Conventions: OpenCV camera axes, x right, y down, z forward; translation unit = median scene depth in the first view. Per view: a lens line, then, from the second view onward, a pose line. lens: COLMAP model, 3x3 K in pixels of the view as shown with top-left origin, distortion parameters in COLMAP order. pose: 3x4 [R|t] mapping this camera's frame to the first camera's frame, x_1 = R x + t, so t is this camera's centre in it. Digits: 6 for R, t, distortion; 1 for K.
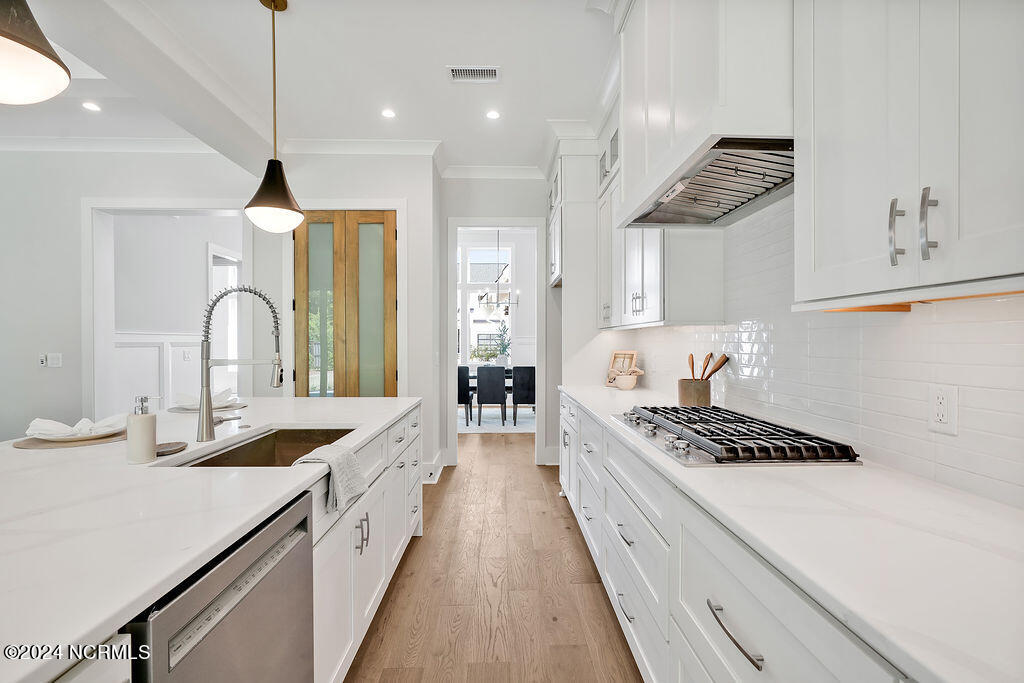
lens RADIAL K [[464.9, 0, 500.6], [0, 464.9, 344.8], [0, 0, 1]] dist [0.001433, 0.000348]
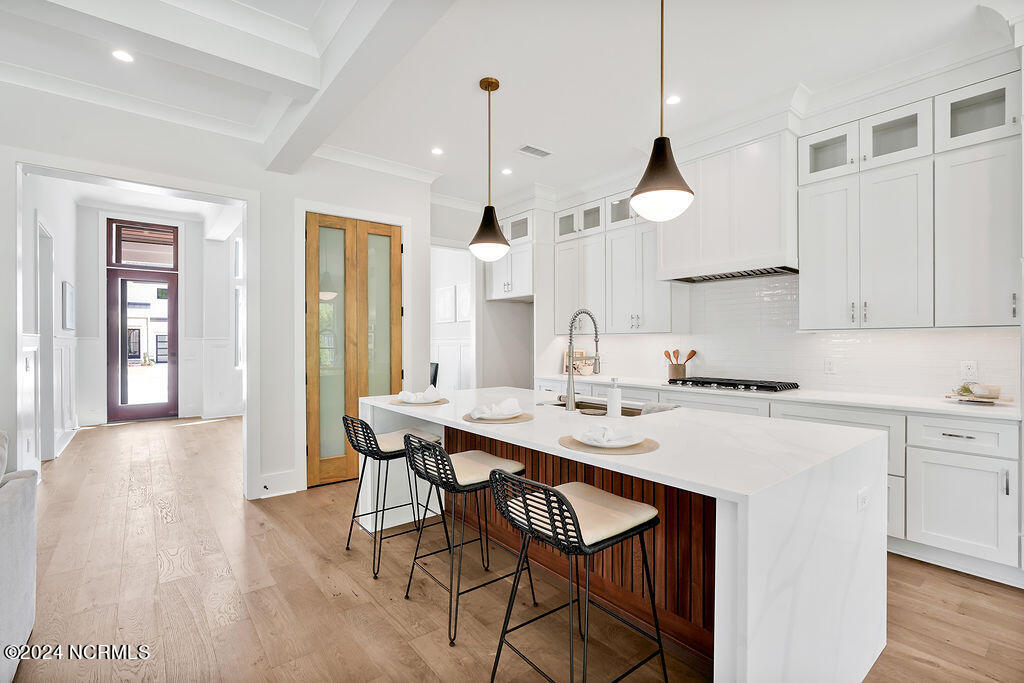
lens RADIAL K [[464.9, 0, 500.6], [0, 464.9, 344.8], [0, 0, 1]] dist [0.001433, 0.000348]
pose [[0.800136, -0.002401, 0.599814, -0.704436], [0.005437, 0.999980, -0.003250, -0.000366], [-0.599794, 0.005862, 0.800133, -0.034884]]
